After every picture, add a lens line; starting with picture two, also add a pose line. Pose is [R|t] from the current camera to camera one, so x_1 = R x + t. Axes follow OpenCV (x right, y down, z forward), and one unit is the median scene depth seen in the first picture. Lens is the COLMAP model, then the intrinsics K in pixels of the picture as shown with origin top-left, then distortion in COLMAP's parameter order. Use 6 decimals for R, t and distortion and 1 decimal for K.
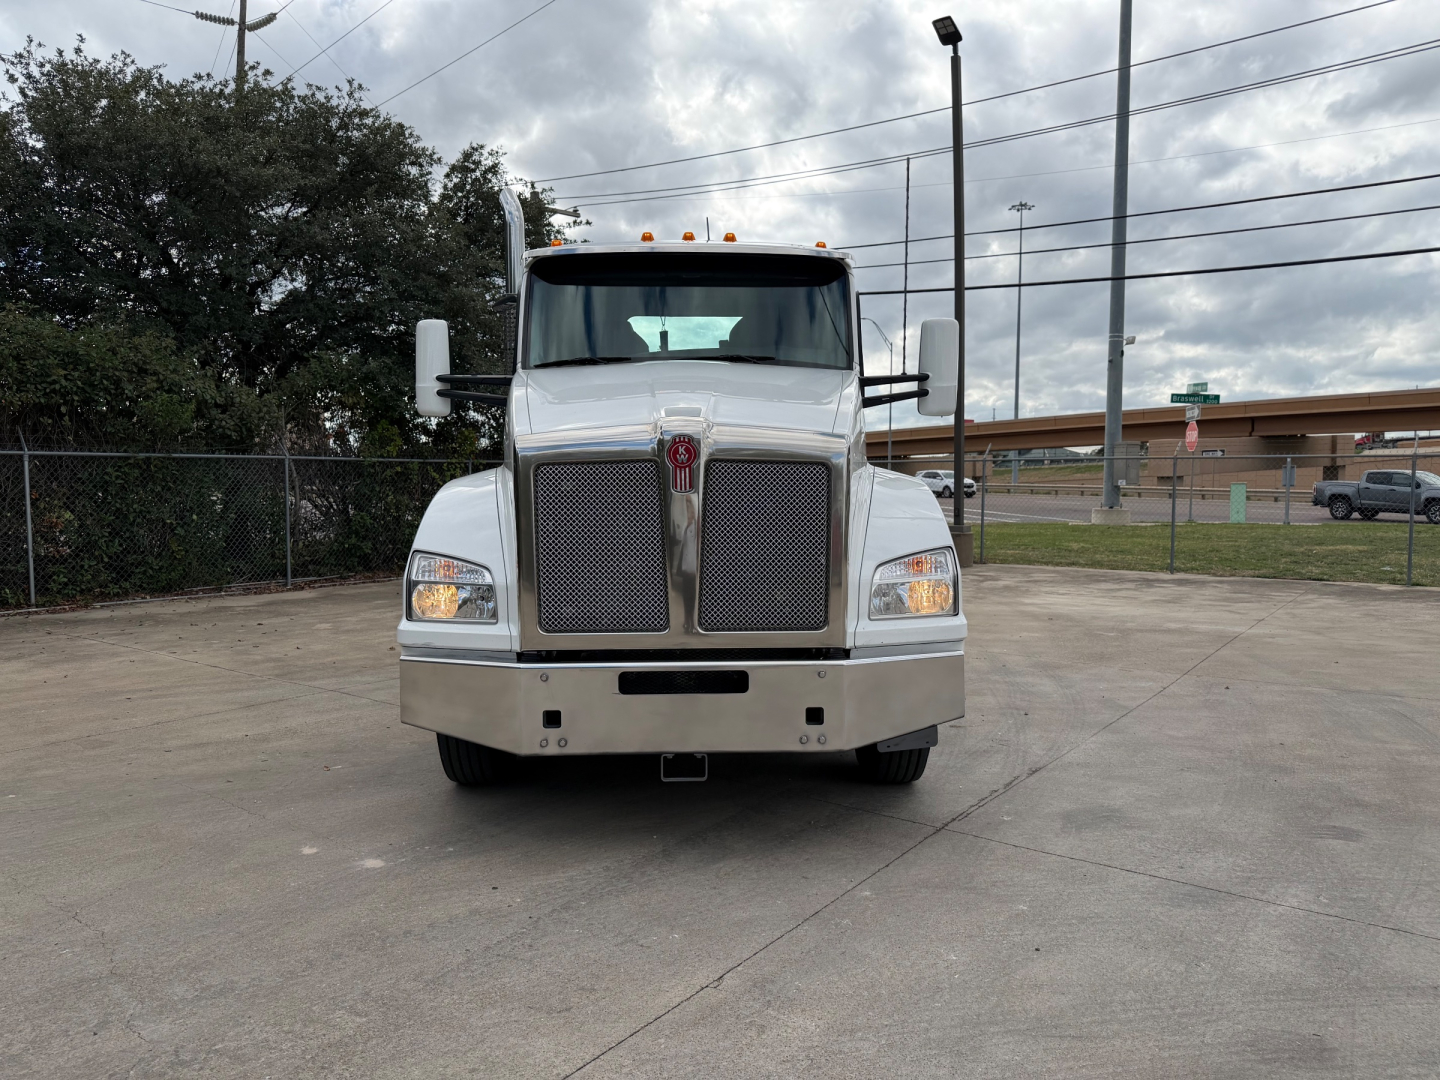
lens RADIAL K [[1029.7, 0, 729.5], [0, 1029.7, 566.3], [0, 0, 1]] dist [-0.002004, -0.002183]
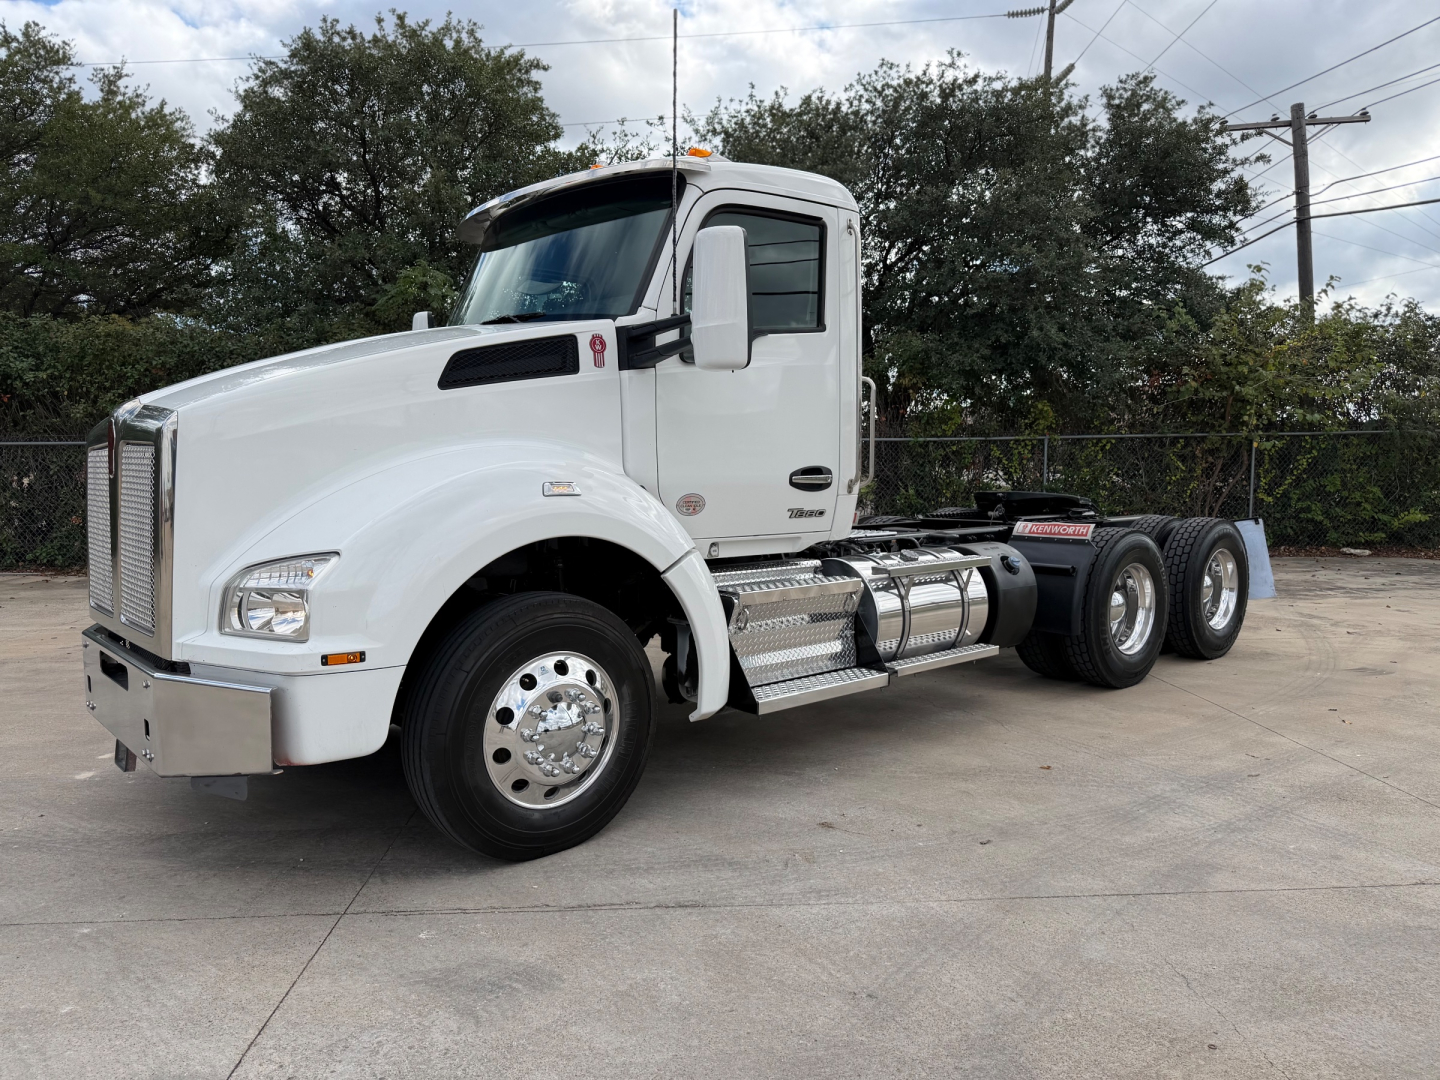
lens RADIAL K [[1048.1, 0, 722.2], [0, 1048.1, 532.3], [0, 0, 1]] dist [0.079200, -0.143832]
pose [[0.635770, 0.049999, -0.770258, 0.372810], [-0.059951, 0.998084, 0.015304, -0.023036], [0.769547, 0.036448, 0.637549, 0.264658]]
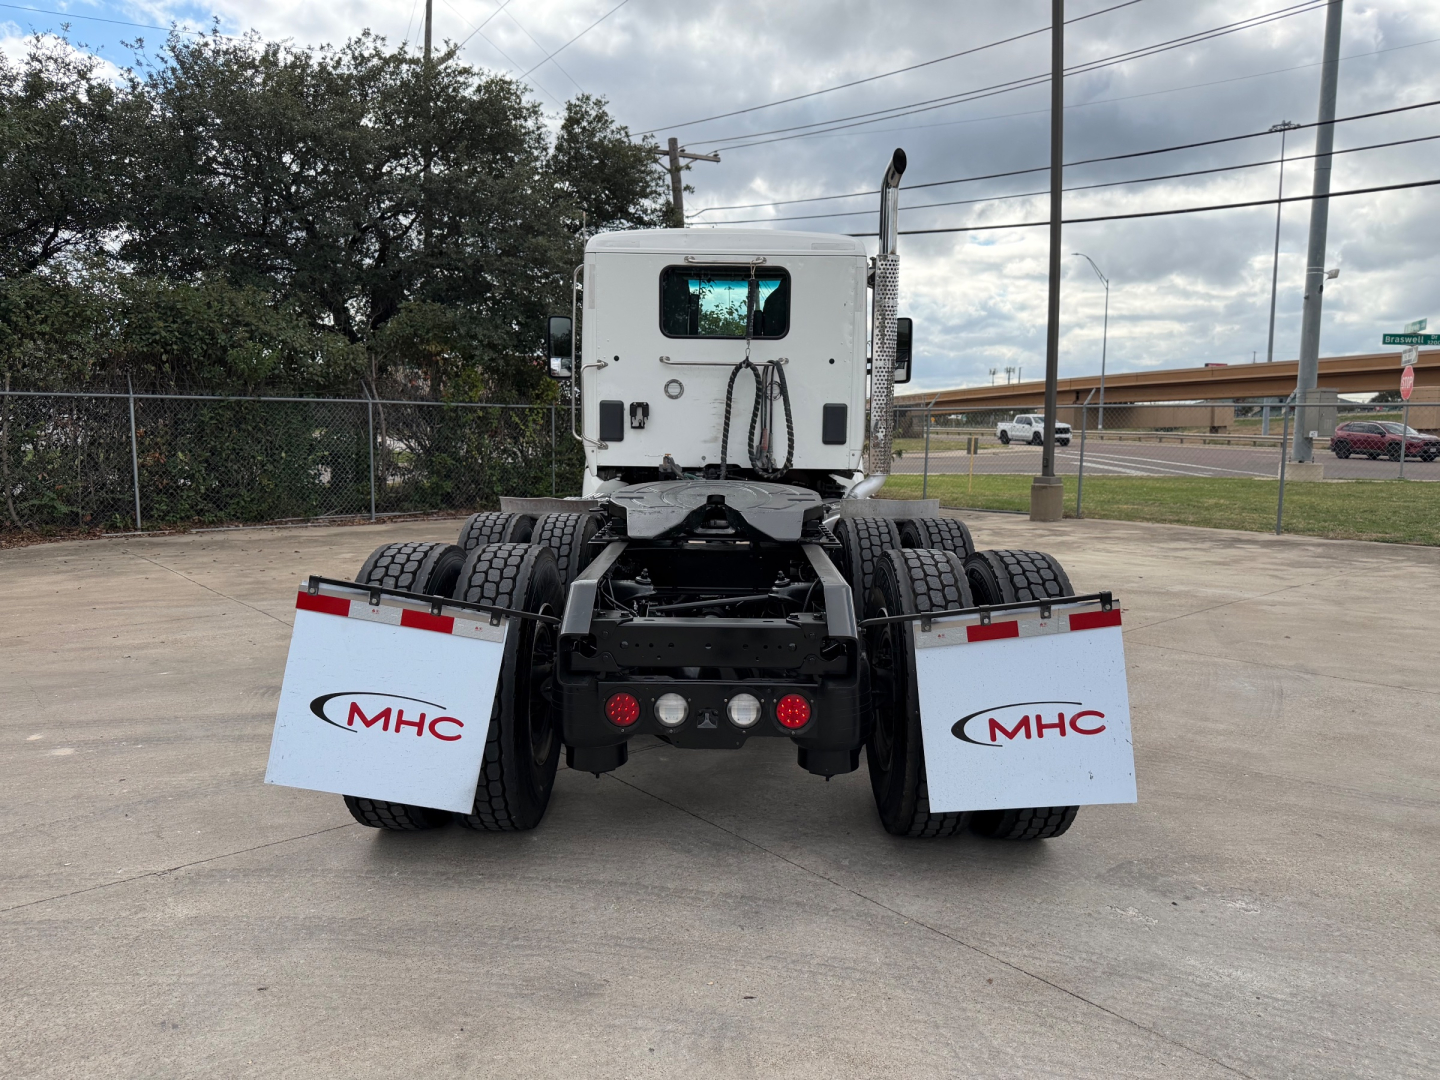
lens RADIAL K [[1029.7, 0, 729.5], [0, 1029.7, 566.3], [0, 0, 1]] dist [-0.002004, -0.002183]
pose [[0.975473, 0.037911, -0.216832, 0.206207], [-0.027097, 0.998246, 0.052628, 0.000824], [0.218447, -0.045461, 0.974789, 0.018108]]
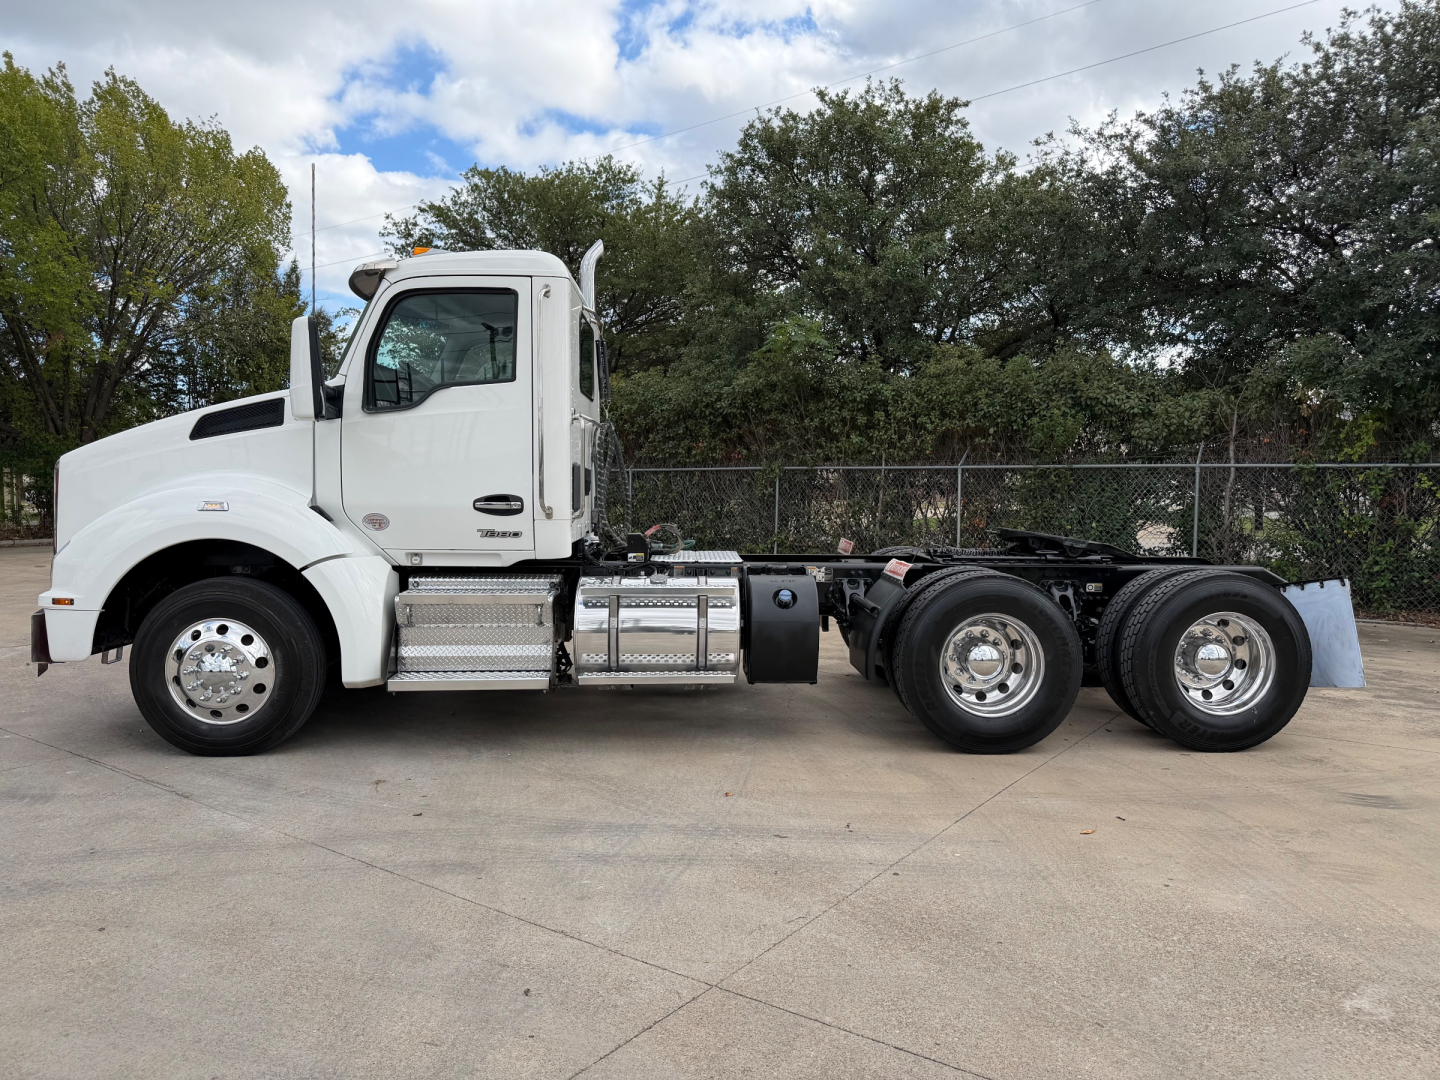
lens RADIAL K [[1048.1, 0, 722.2], [0, 1048.1, 532.3], [0, 0, 1]] dist [0.079200, -0.143832]
pose [[-0.011915, 0.046043, -0.998868, 0.571475], [-0.089442, 0.994886, 0.046927, -0.060521], [0.995921, 0.089900, -0.007736, 0.674439]]
